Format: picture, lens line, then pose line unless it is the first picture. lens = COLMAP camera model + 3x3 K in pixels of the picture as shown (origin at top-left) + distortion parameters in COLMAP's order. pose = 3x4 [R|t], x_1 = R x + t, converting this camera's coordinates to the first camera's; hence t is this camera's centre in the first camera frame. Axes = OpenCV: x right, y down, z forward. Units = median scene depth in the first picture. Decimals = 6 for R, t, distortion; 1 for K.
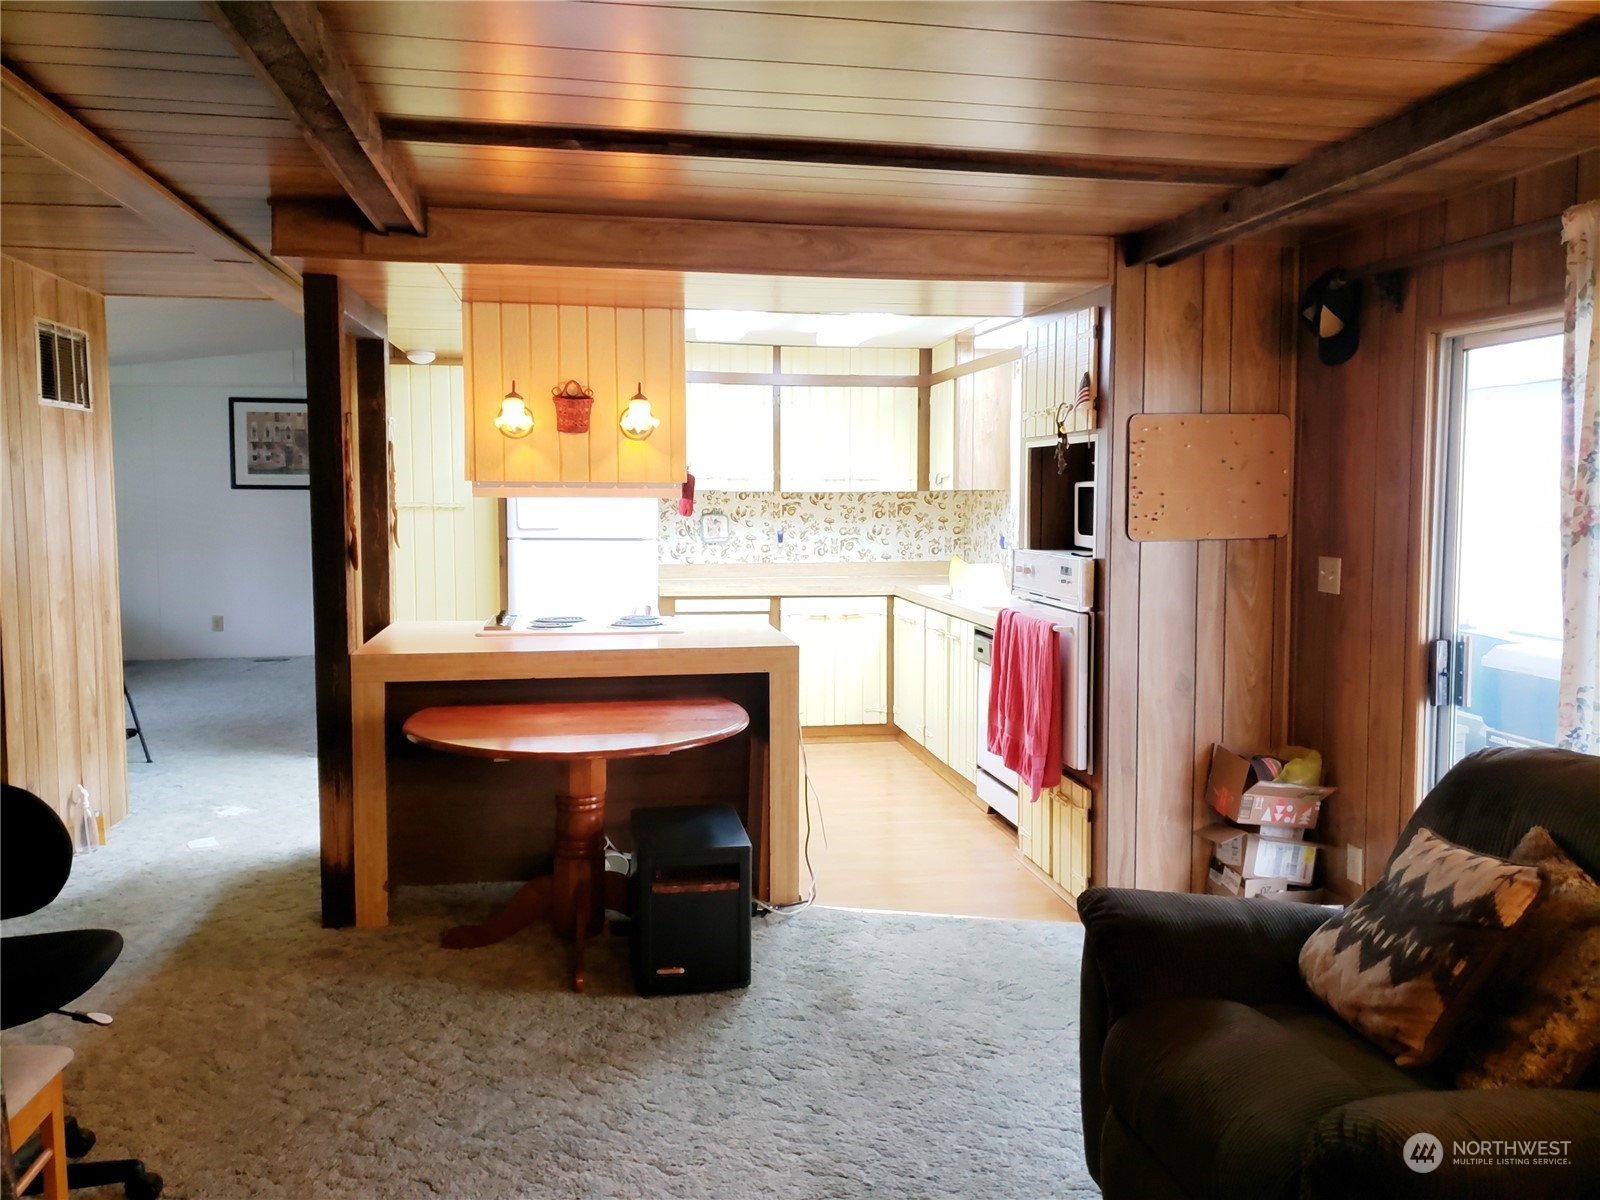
lens RADIAL K [[1238.4, 0, 796.8], [0, 1238.4, 584.3], [0, 0, 1]] dist [0.048977, -0.035282]
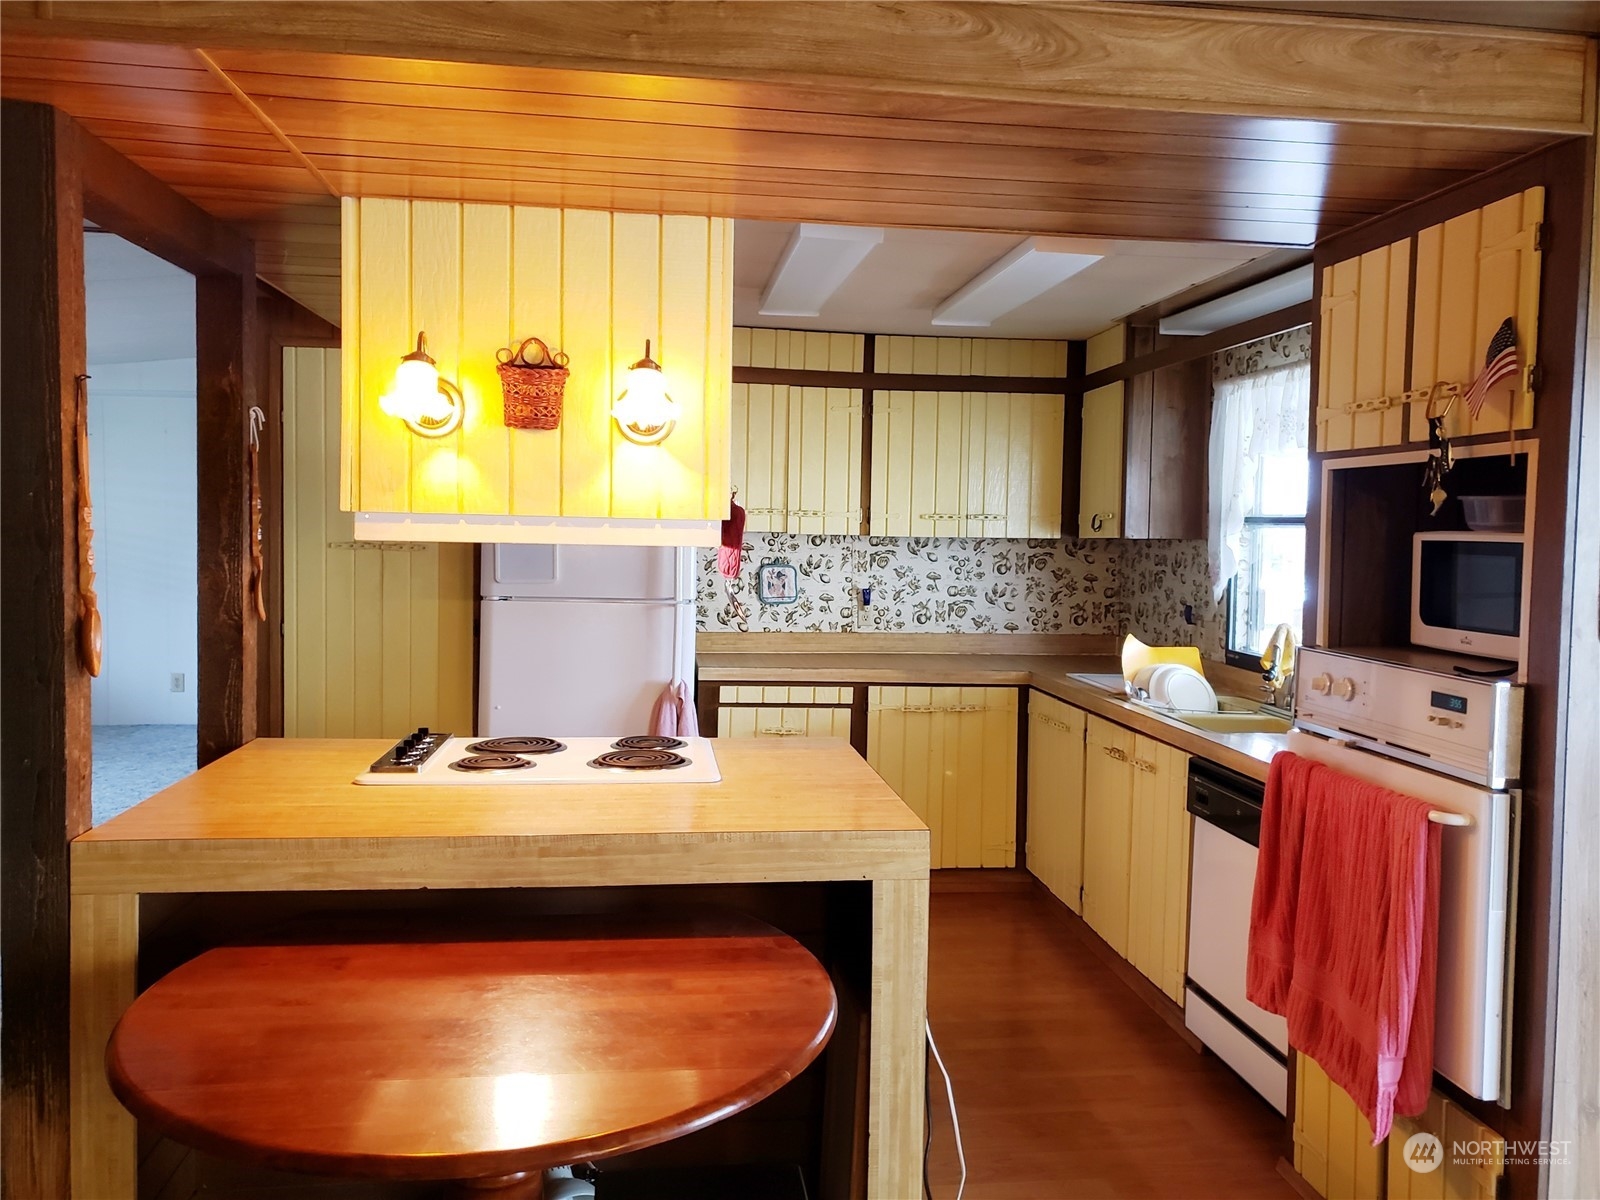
lens RADIAL K [[1238.4, 0, 799.1], [0, 1238.4, 596.4], [0, 0, 1]] dist [0.048977, -0.035282]
pose [[0.998593, 0.020494, -0.048910, -0.018772], [-0.021601, 0.999520, -0.022206, -0.023209], [0.048431, 0.023232, 0.998556, 0.286332]]
